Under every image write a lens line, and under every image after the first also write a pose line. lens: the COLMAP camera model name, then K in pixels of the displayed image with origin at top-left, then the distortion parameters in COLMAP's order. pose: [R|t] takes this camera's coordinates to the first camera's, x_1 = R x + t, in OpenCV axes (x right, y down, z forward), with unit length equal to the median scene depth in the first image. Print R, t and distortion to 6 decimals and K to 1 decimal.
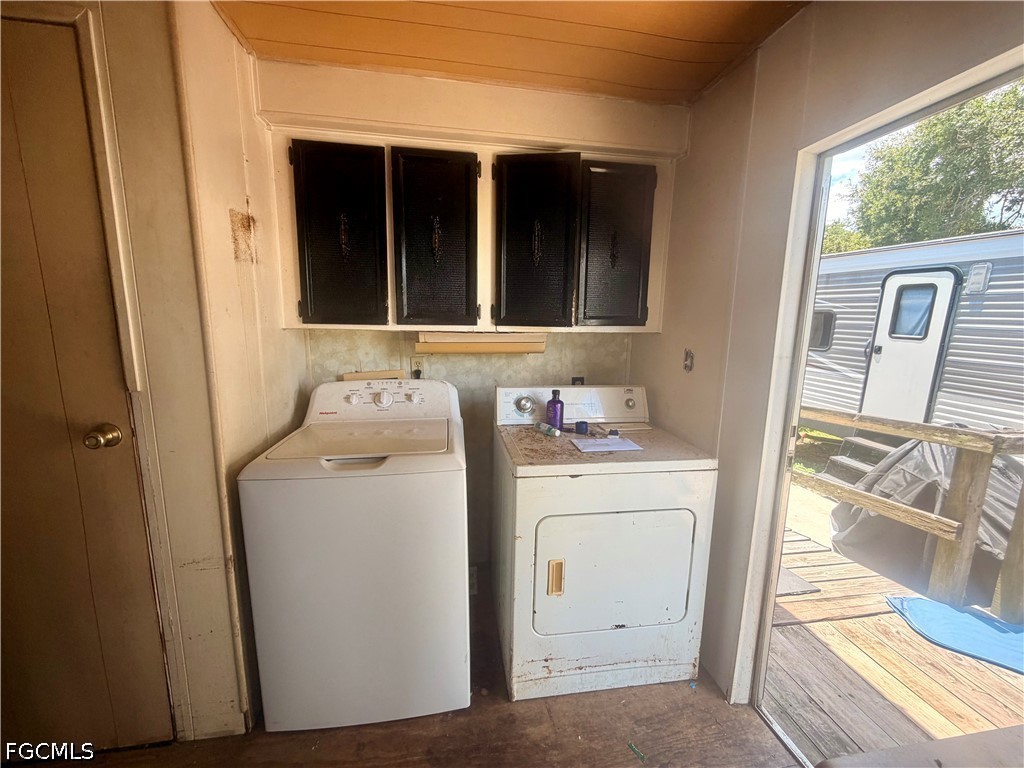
lens RADIAL K [[410.8, 0, 511.1], [0, 410.8, 384.1], [0, 0, 1]] dist [-0.000894, -0.000044]
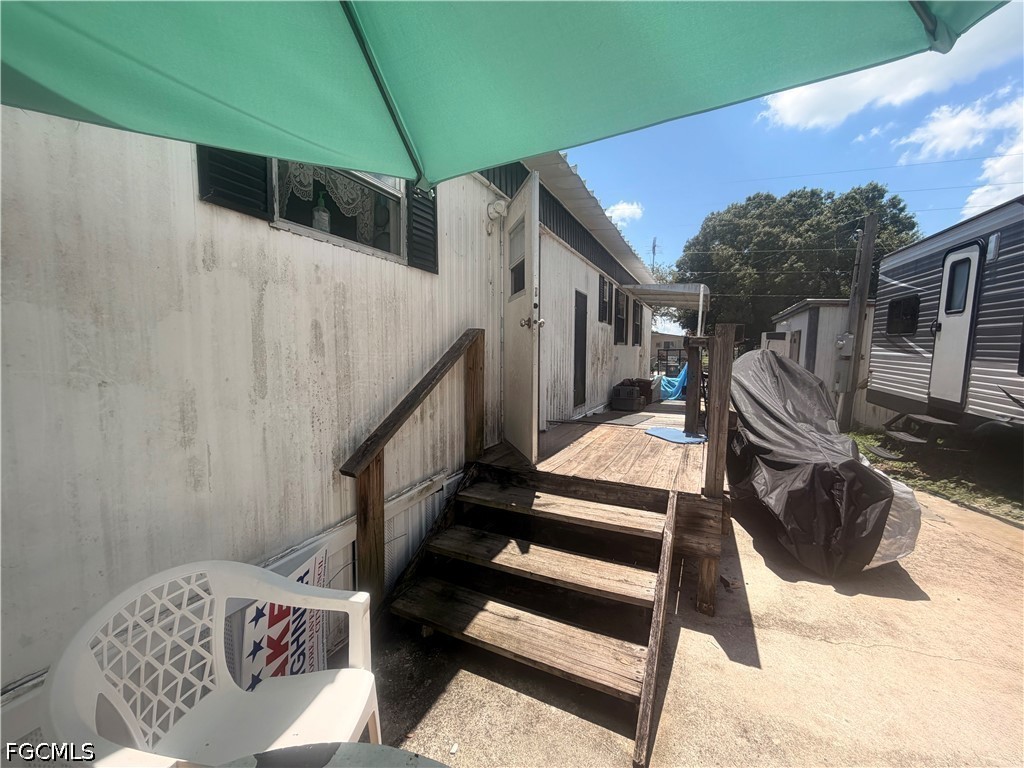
lens RADIAL K [[410.8, 0, 512.2], [0, 410.8, 385.7], [0, 0, 1]] dist [-0.000894, -0.000044]
pose [[0.838189, 0.043113, -0.543674, 0.576926], [-0.086391, 0.994780, -0.054304, 0.211778], [0.538495, 0.092486, 0.837538, -0.419391]]
